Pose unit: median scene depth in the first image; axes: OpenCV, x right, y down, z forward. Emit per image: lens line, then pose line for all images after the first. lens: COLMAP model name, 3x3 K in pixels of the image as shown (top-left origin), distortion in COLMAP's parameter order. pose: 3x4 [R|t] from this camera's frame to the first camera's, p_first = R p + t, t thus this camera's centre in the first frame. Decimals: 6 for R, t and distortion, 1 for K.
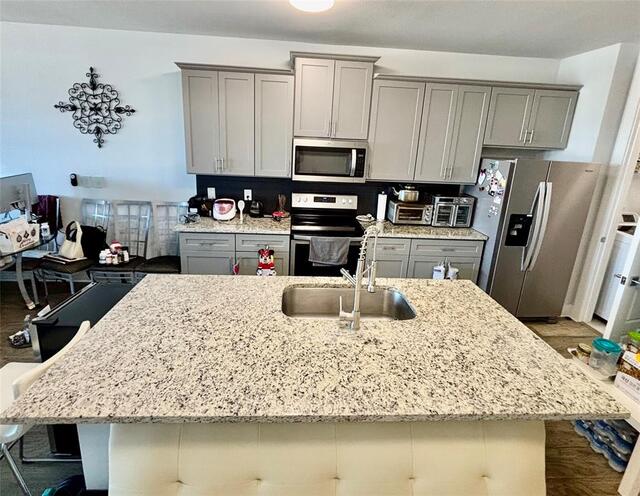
lens RADIAL K [[316.1, 0, 311.0], [0, 316.1, 215.6], [0, 0, 1]] dist [0.000186, -0.000350]
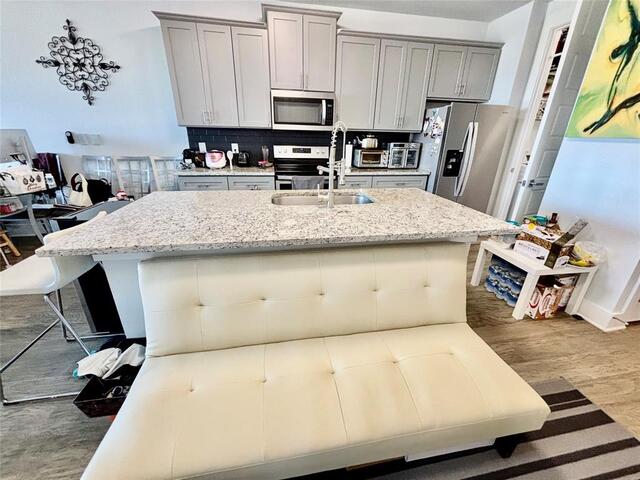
lens RADIAL K [[257.8, 0, 321.1], [0, 257.8, 238.6], [0, 0, 1]] dist [0.000026, -0.000197]
pose [[0.992452, -0.067298, 0.102515, -0.006853], [0.051913, 0.987926, 0.145973, 0.157710], [-0.111101, -0.139549, 0.983963, -0.020083]]
